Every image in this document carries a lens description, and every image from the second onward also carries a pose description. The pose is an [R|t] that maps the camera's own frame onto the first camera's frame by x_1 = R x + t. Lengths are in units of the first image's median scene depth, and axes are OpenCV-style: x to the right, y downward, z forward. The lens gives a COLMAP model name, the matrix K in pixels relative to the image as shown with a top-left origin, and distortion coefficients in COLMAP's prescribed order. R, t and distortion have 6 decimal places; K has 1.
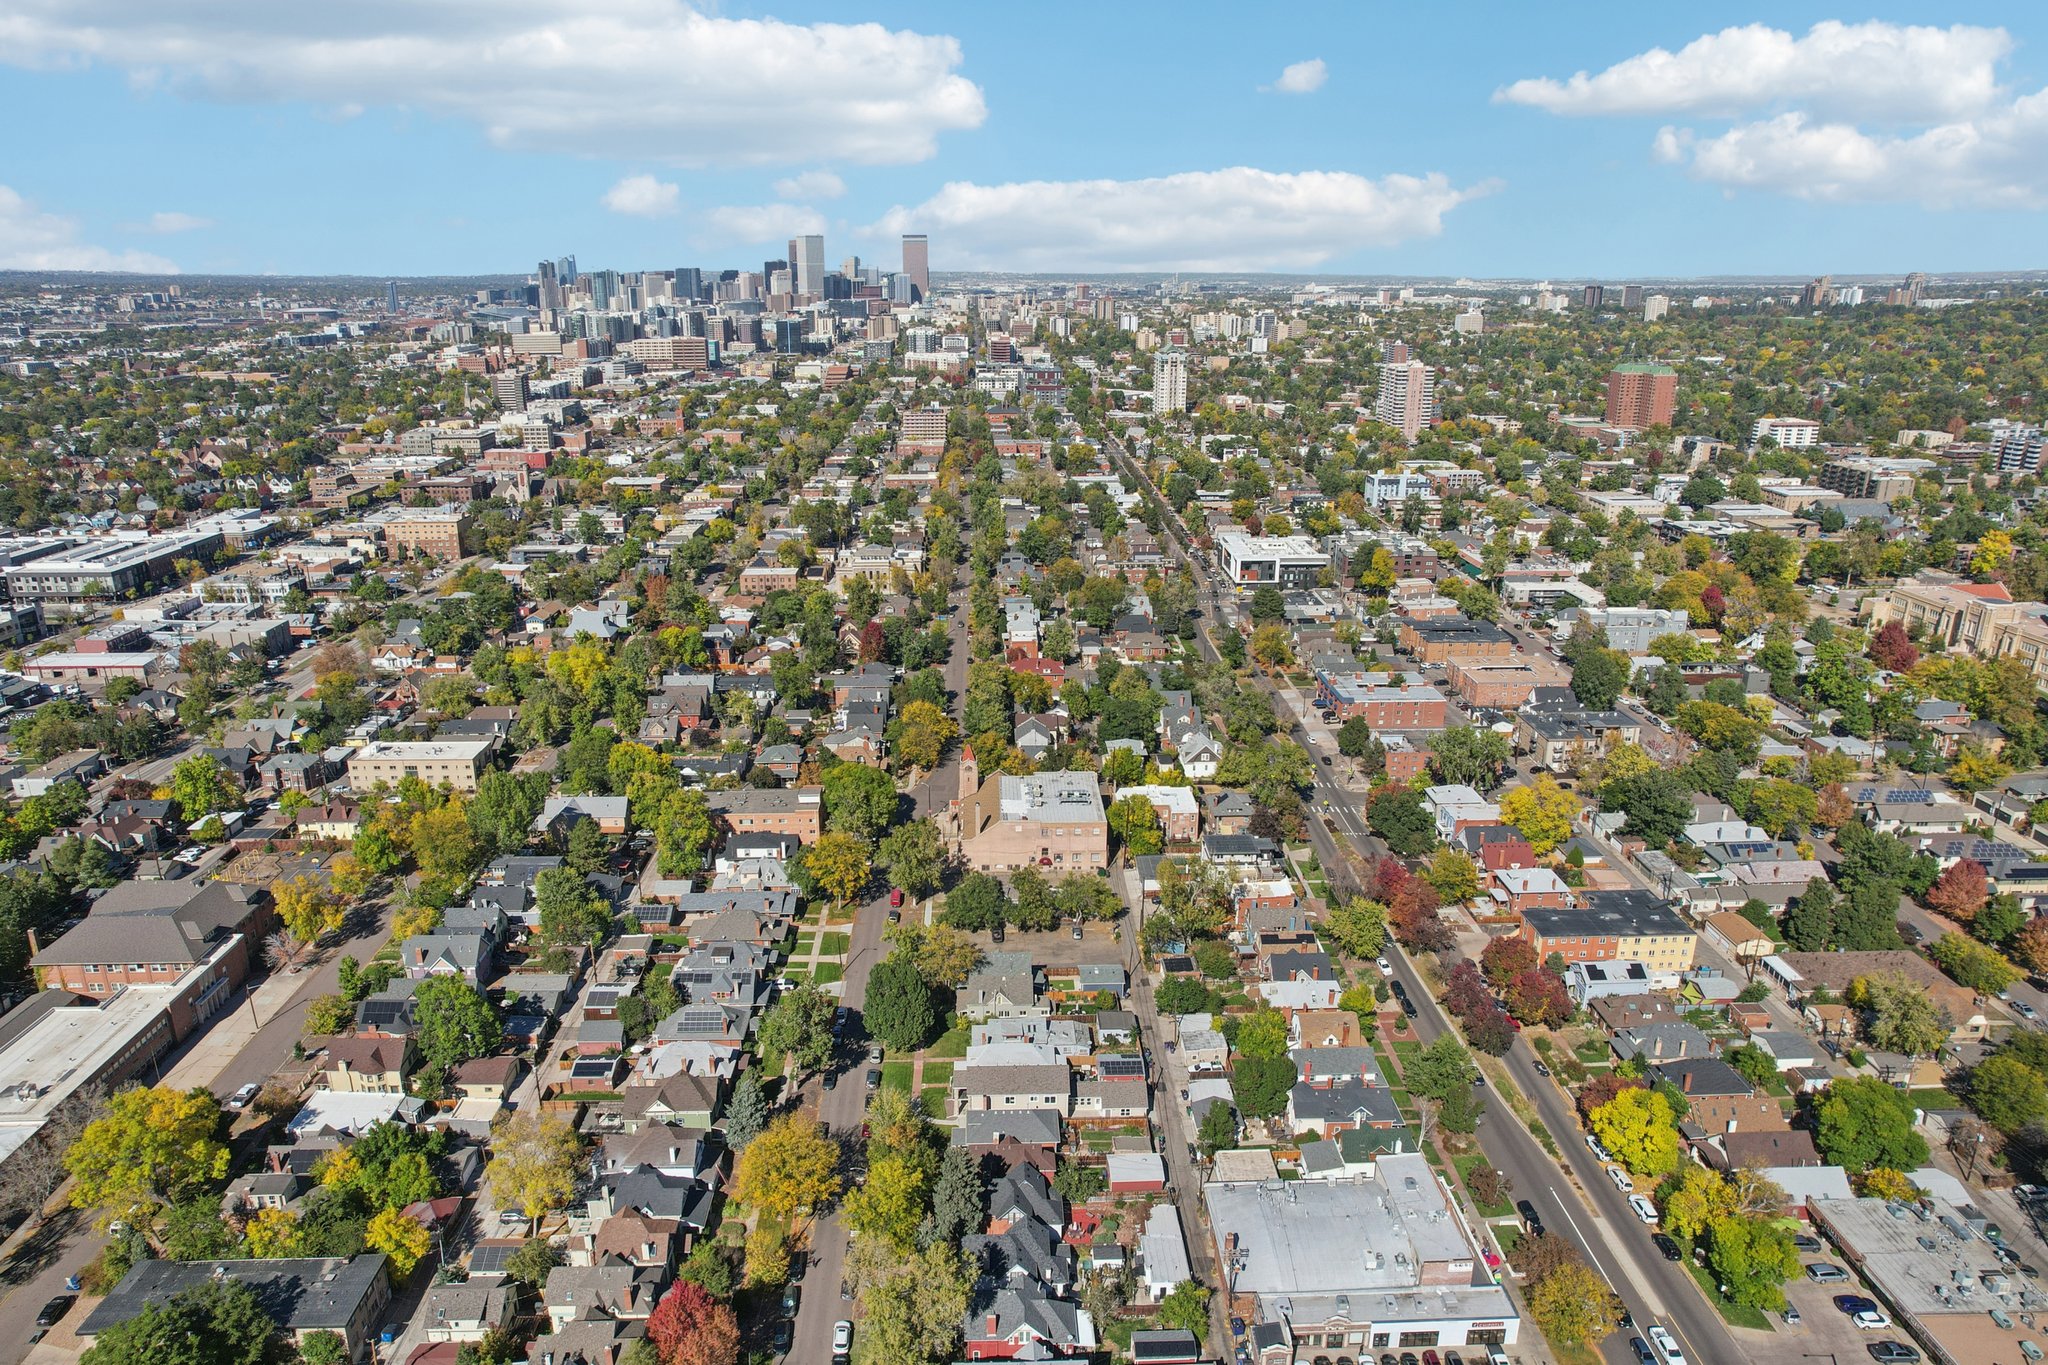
lens RADIAL K [[1323.9, 0, 1005.2], [0, 1323.9, 643.0], [0, 0, 1]] dist [-0.073813, 0.088087]
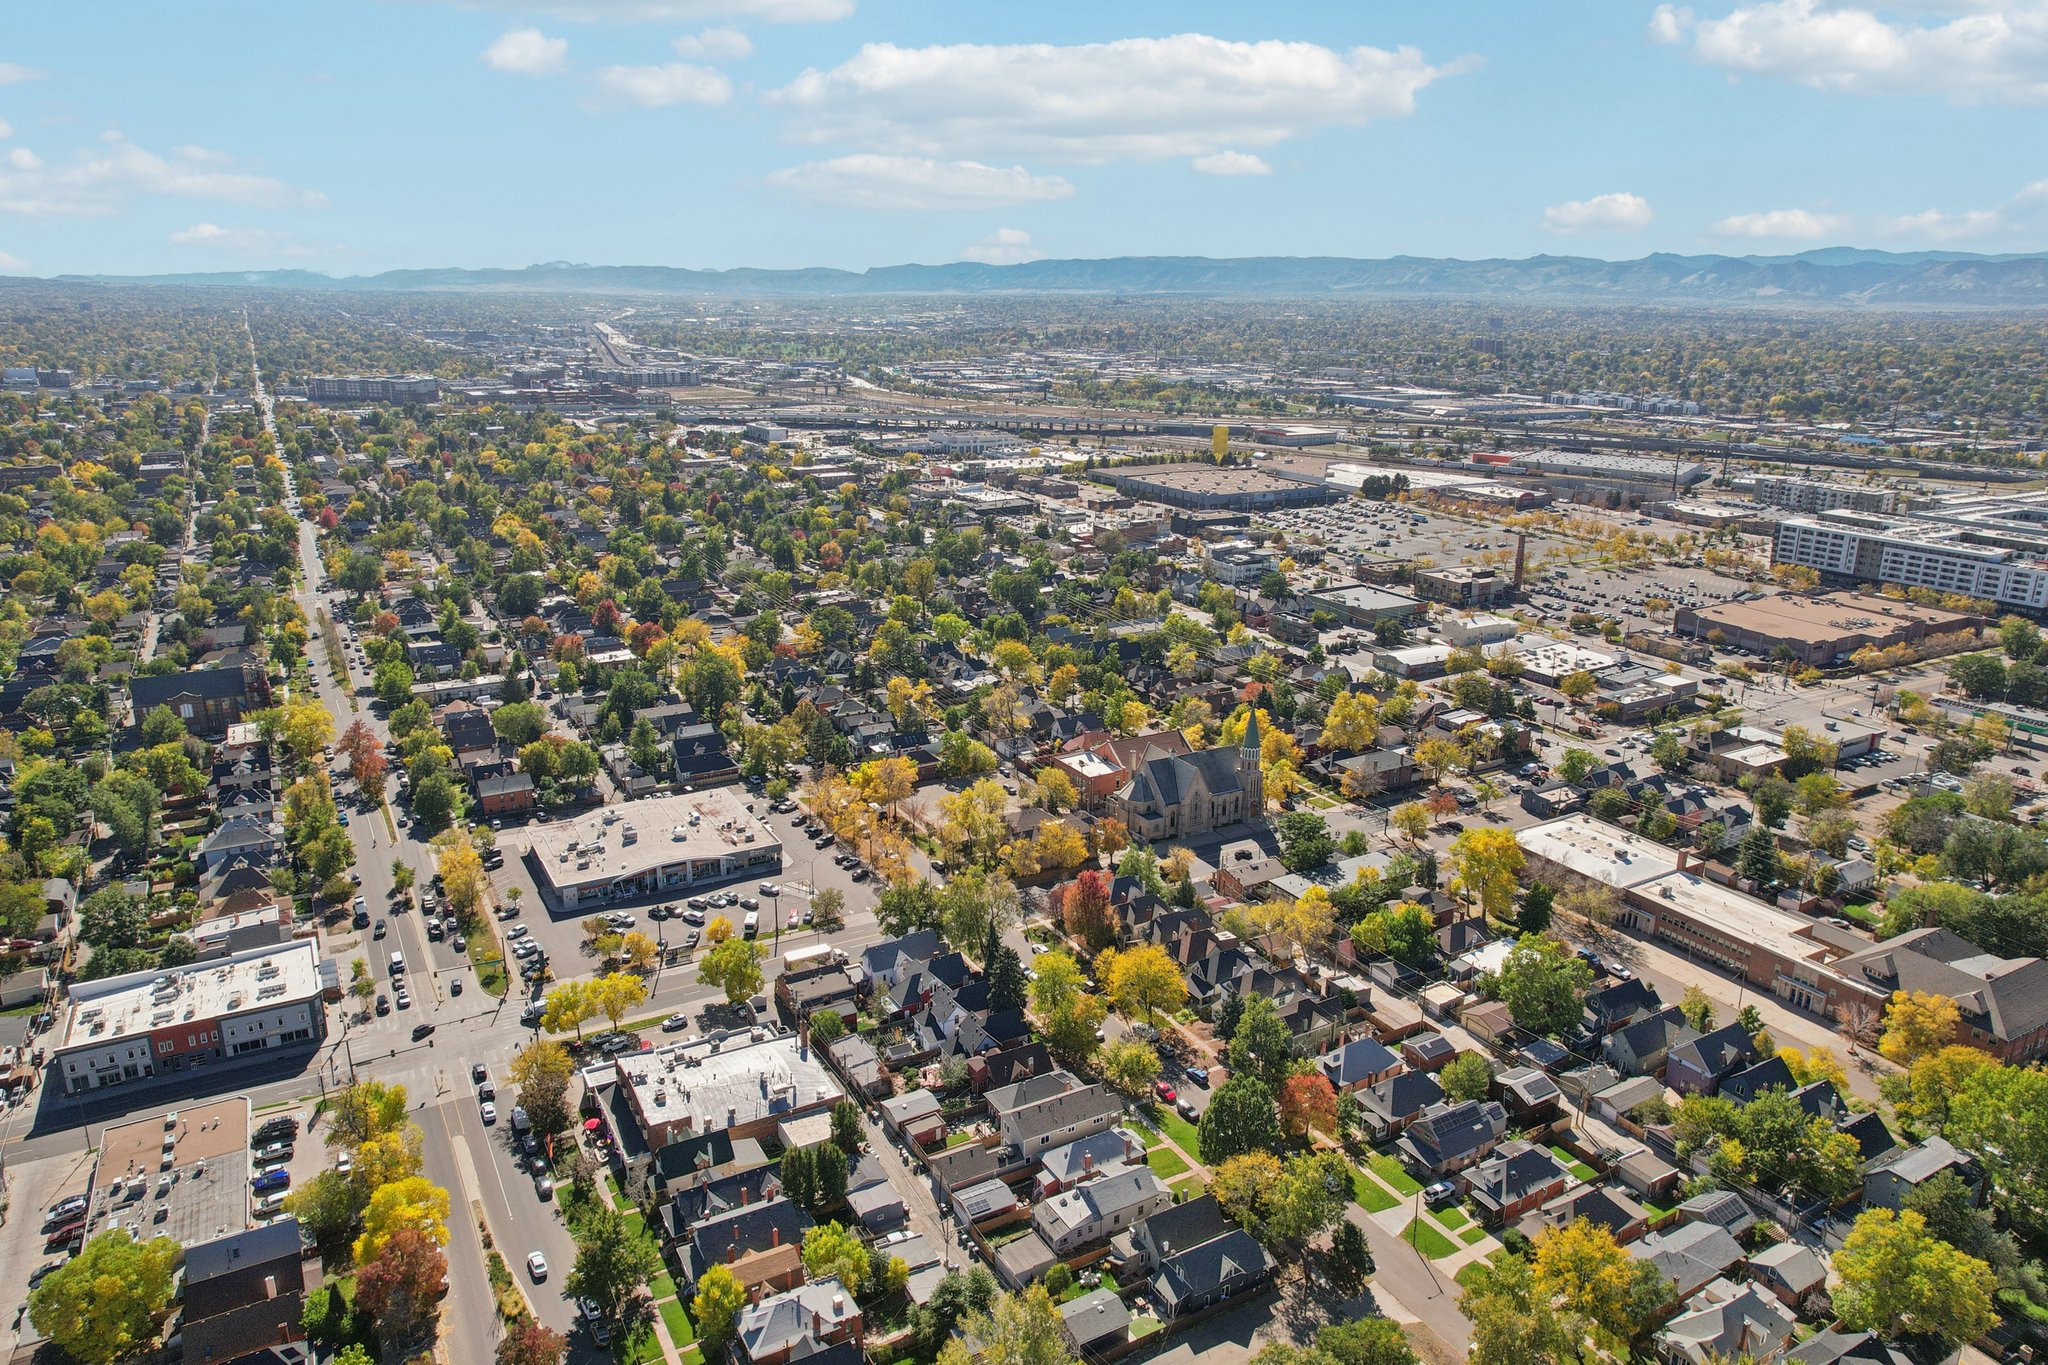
lens RADIAL K [[1336.7, 0, 1024.0], [0, 1336.7, 682.5], [0, 0, 1]] dist [-0.062188, 0.048229]
pose [[-0.882424, 0.127816, -0.452759, 0.265586], [-0.136421, 0.851516, 0.506270, -0.265567], [0.450242, 0.508511, -0.733961, 0.943377]]
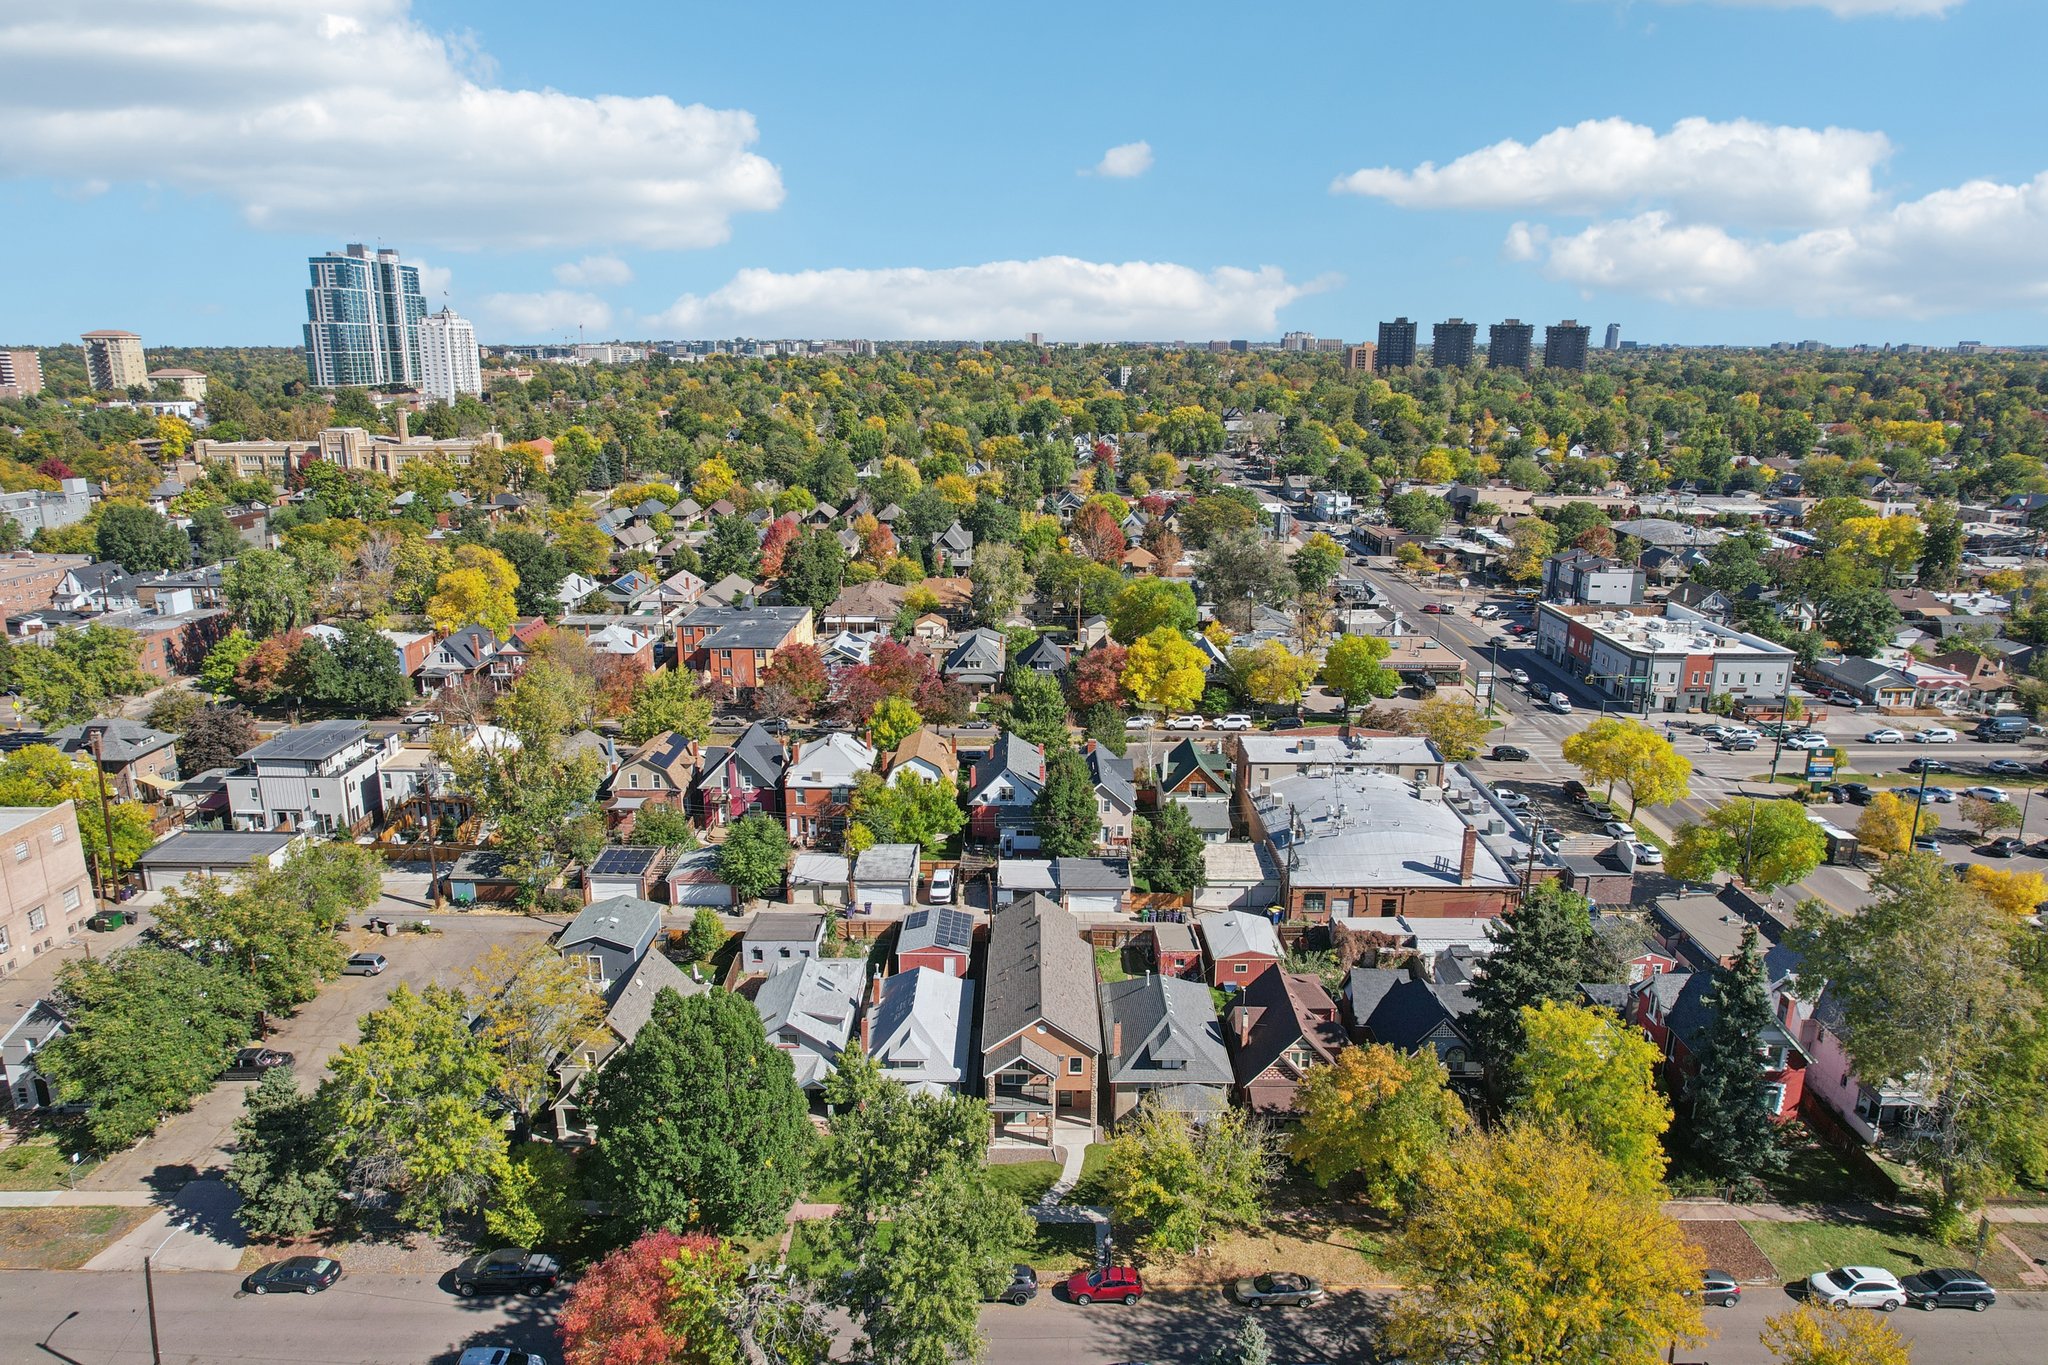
lens RADIAL K [[1313.1, 0, 1024.0], [0, 1313.1, 682.5], [0, 0, 1]] dist [-0.074912, 0.067469]
pose [[0.026247, -0.248001, 0.968404, -0.245420], [0.271528, 0.934086, 0.231853, 0.075478], [-0.962073, 0.256863, 0.091856, 0.569213]]
